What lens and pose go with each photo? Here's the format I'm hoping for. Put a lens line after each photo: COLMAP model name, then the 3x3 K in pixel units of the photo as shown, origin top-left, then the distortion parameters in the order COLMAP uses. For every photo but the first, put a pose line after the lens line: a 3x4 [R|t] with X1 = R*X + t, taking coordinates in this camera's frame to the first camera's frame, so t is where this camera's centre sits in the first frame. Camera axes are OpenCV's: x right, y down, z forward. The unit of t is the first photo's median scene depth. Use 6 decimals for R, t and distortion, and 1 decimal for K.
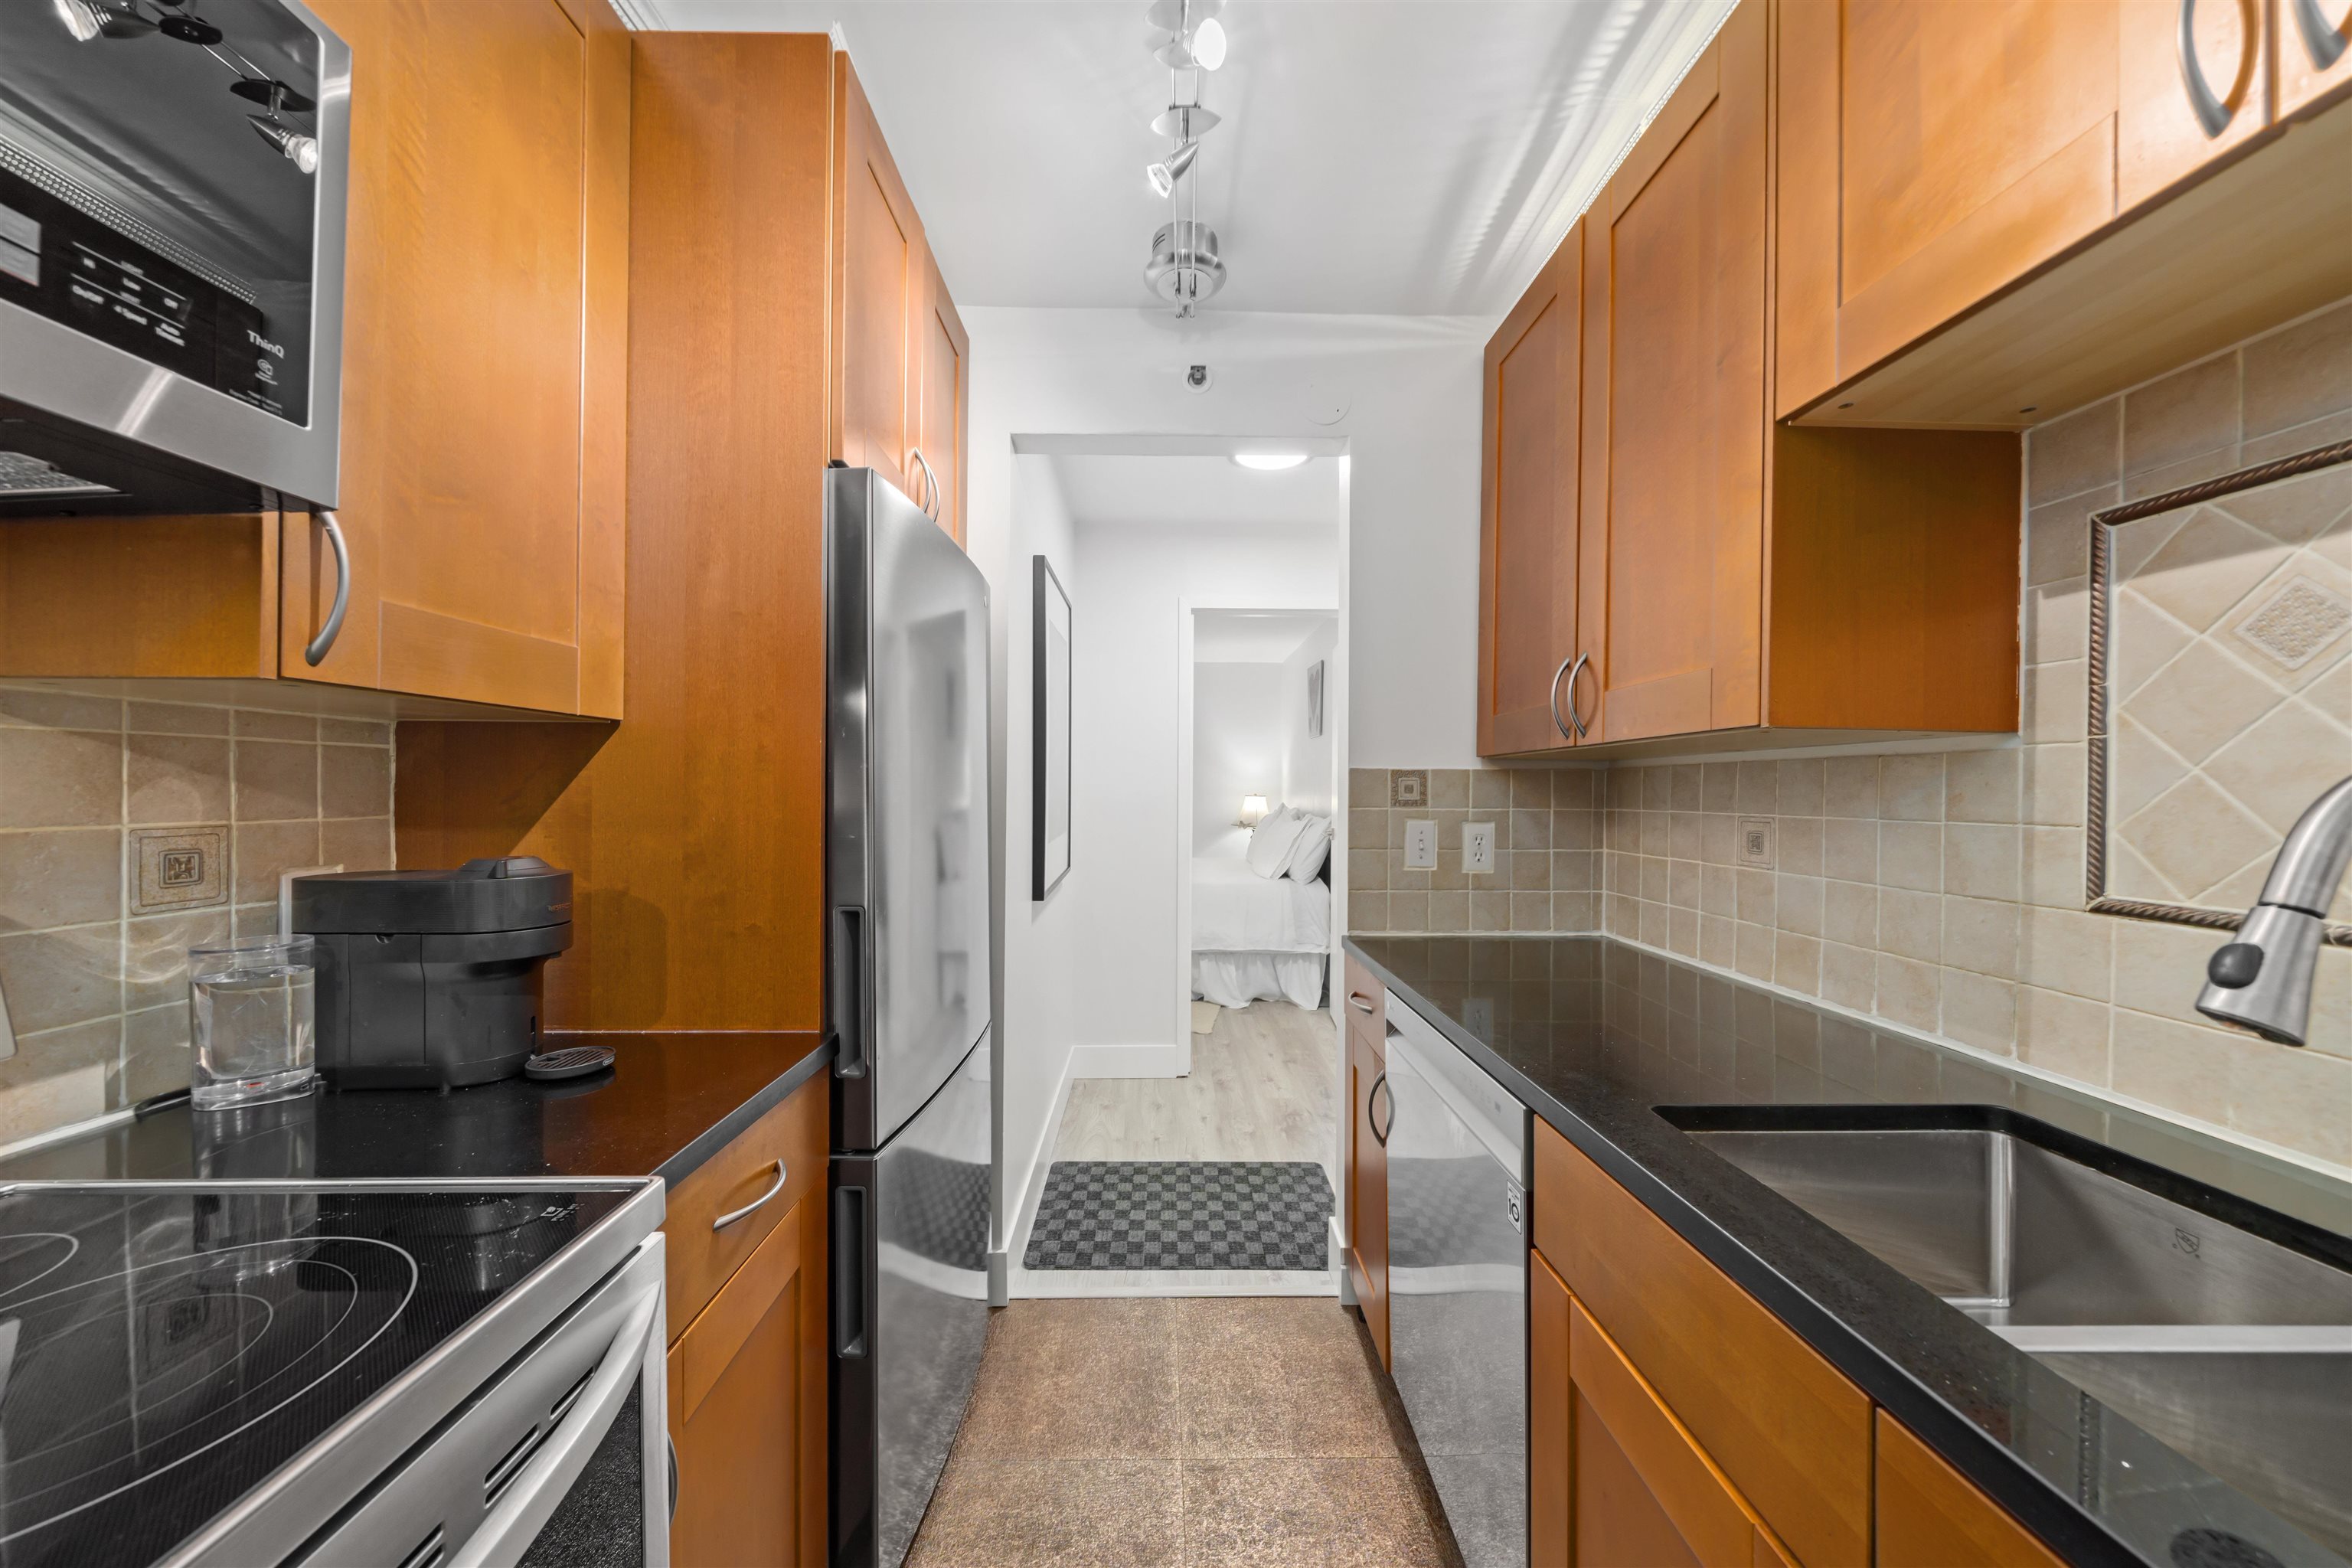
lens RADIAL K [[813.1, 0, 1165.3], [0, 813.1, 791.3], [0, 0, 1]] dist [-0.002200, 0.000089]
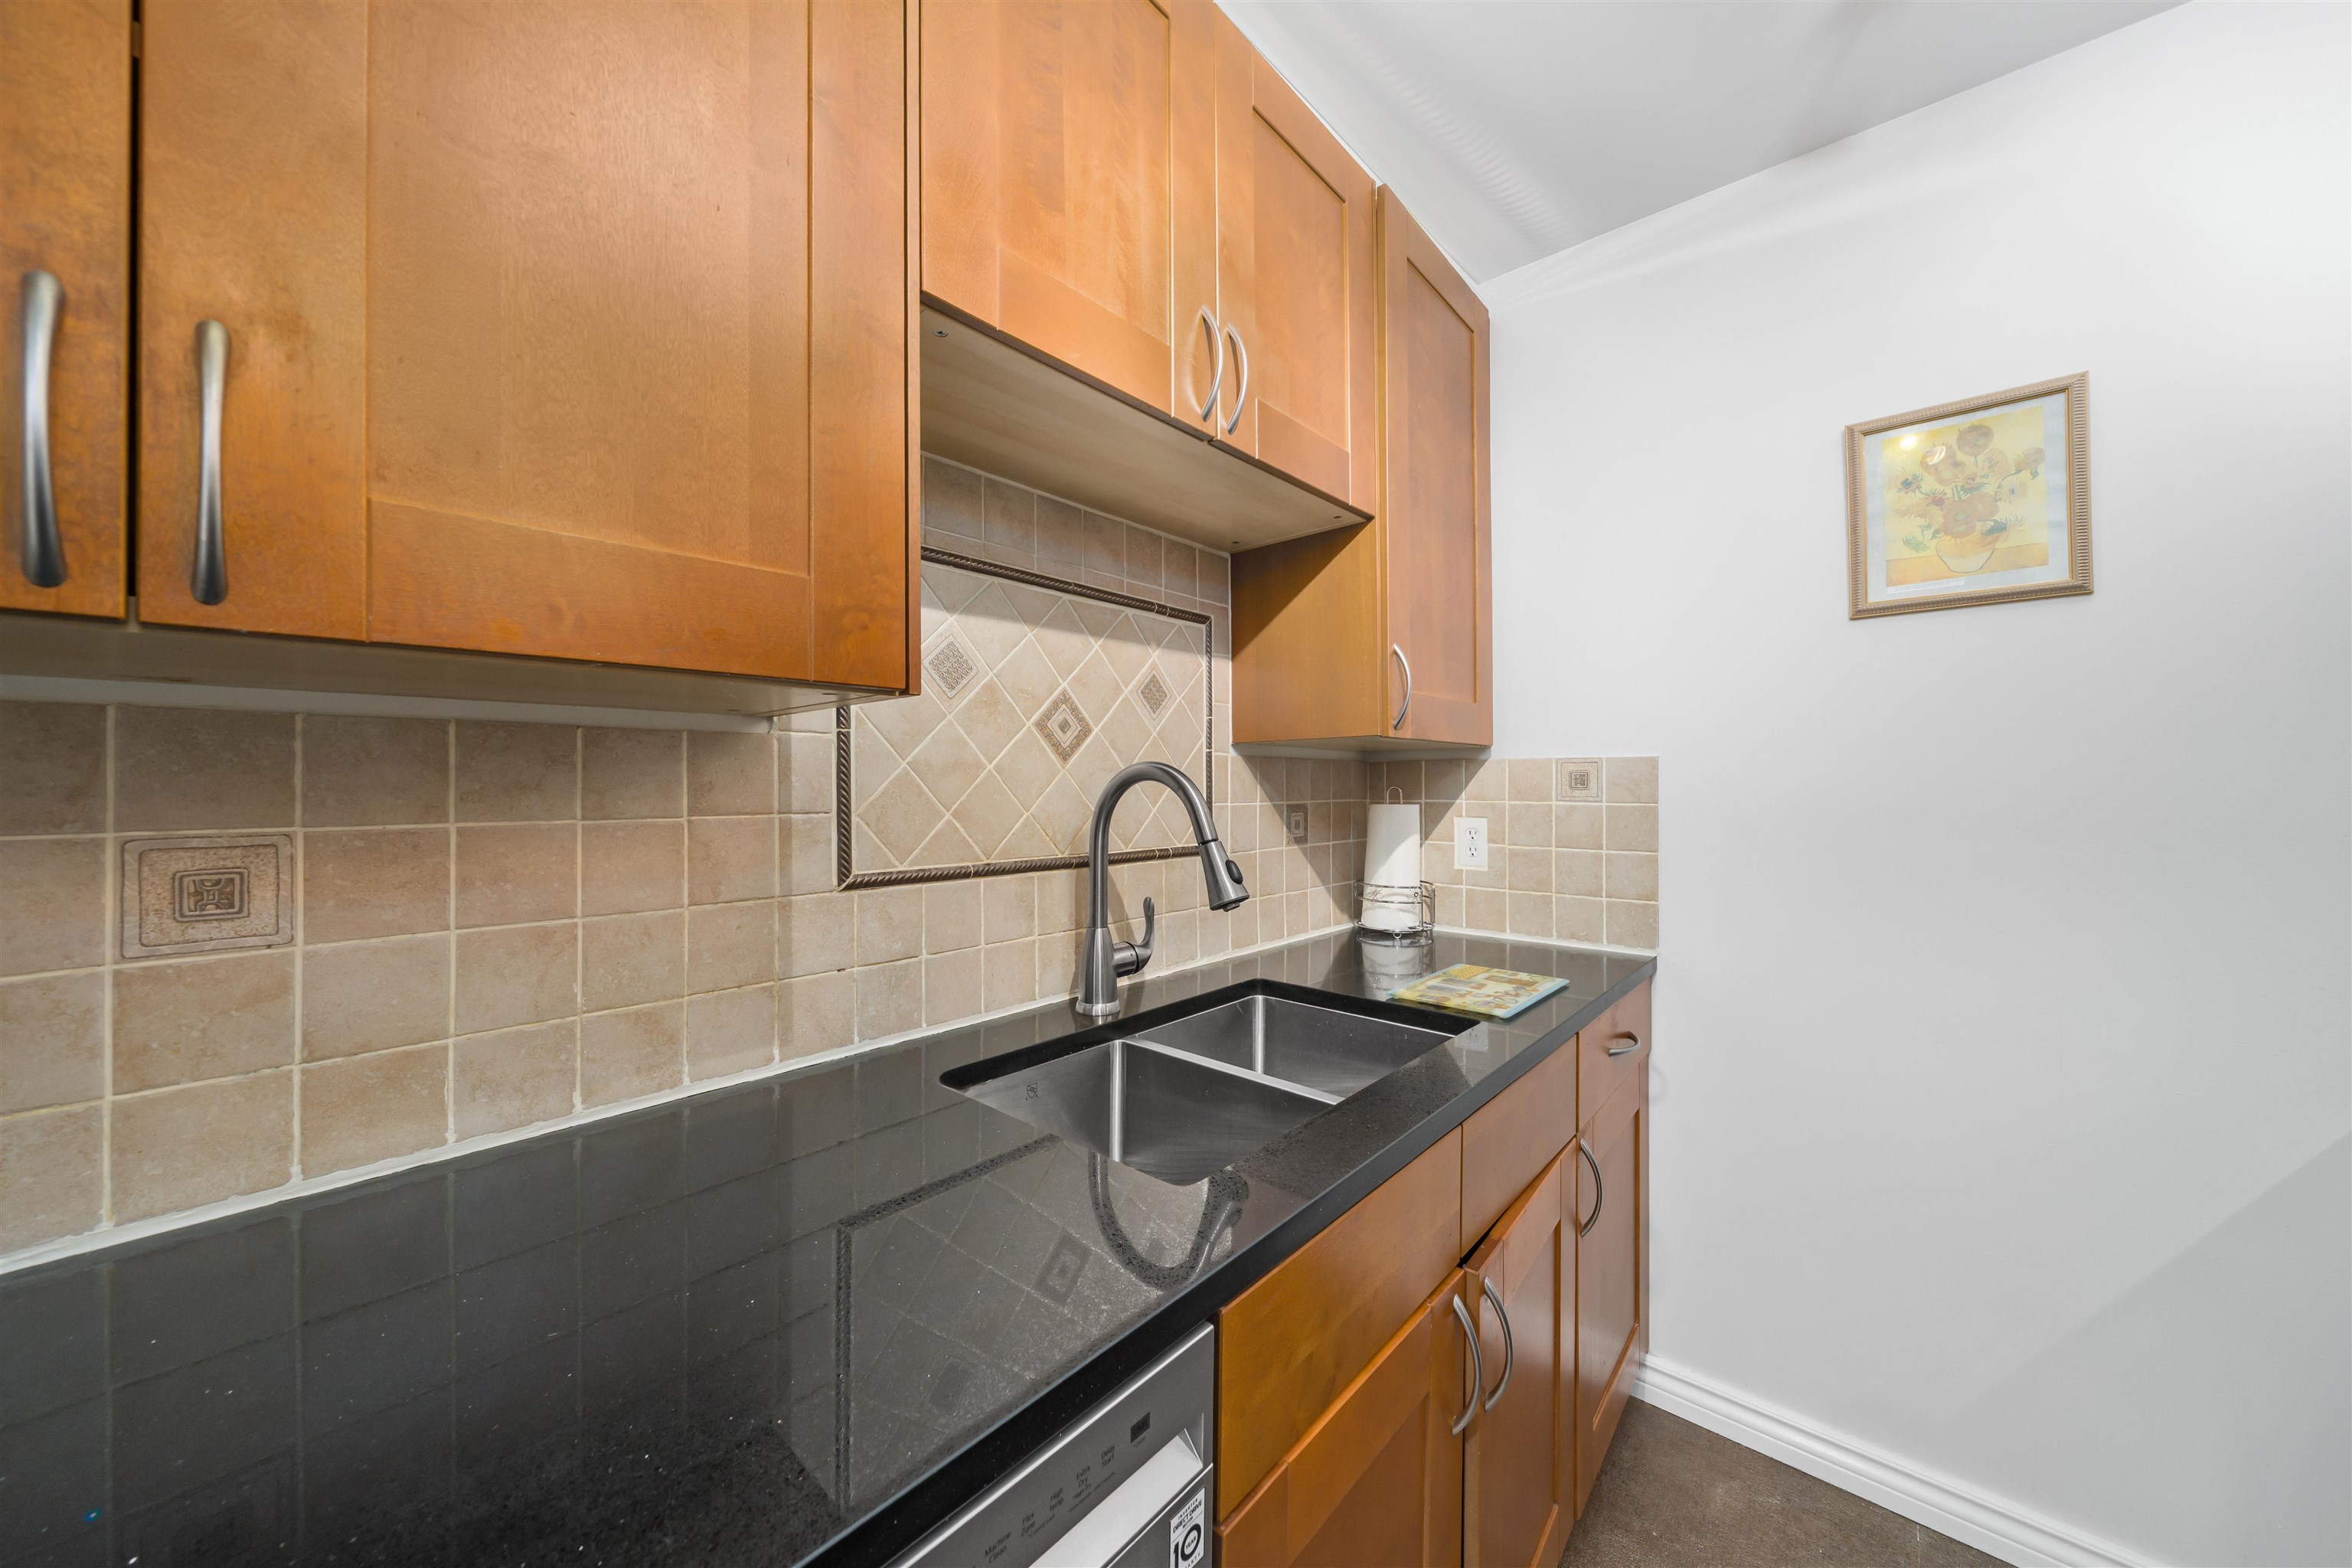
lens RADIAL K [[810.2, 0, 1175.4], [0, 810.2, 780.7], [0, 0, 1]] dist [-0.004664, -0.000202]
pose [[-0.736376, -0.005286, 0.676552, 0.073048], [-0.004994, 0.999985, 0.002377, -0.003692], [-0.676554, -0.001628, -0.736391, 1.482012]]
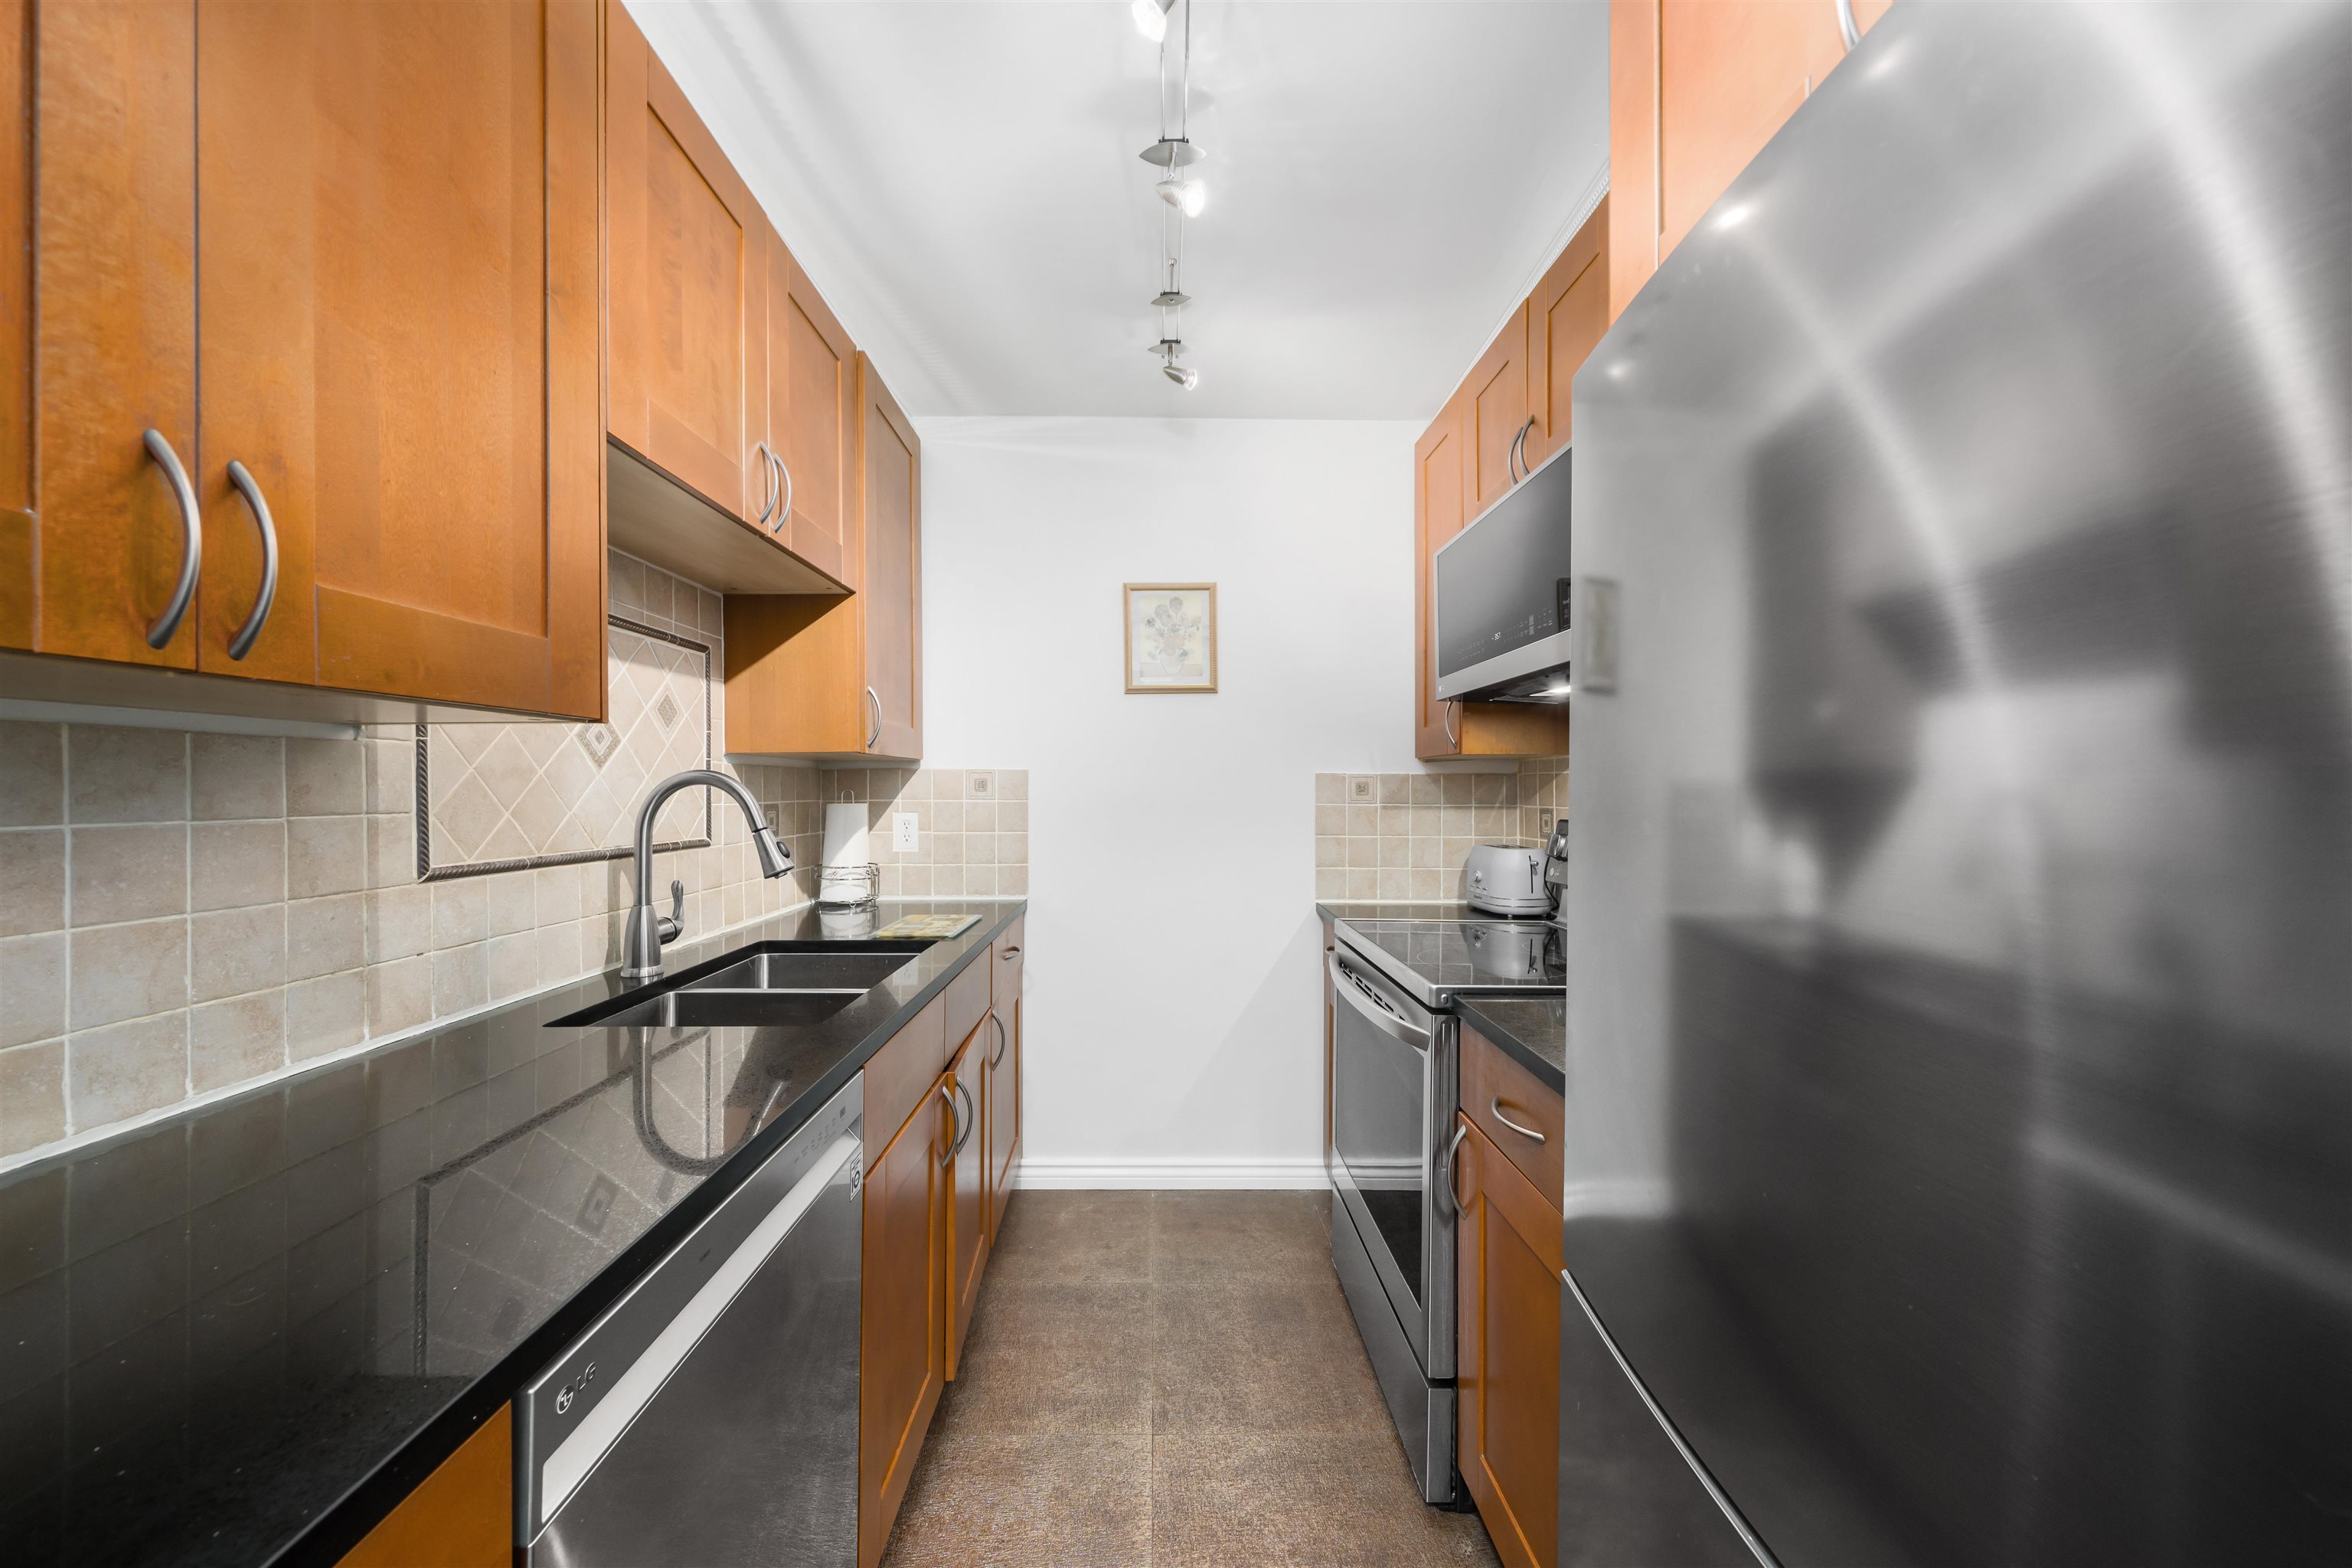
lens RADIAL K [[802.2, 0, 1180.2], [0, 802.2, 790.3], [0, 0, 1]] dist [-0.000172, -0.000082]
pose [[-0.999781, -0.008520, -0.019125, 0.030003], [-0.008599, 0.999955, 0.004071, -0.003798], [0.019089, 0.004234, -0.999809, 2.195856]]
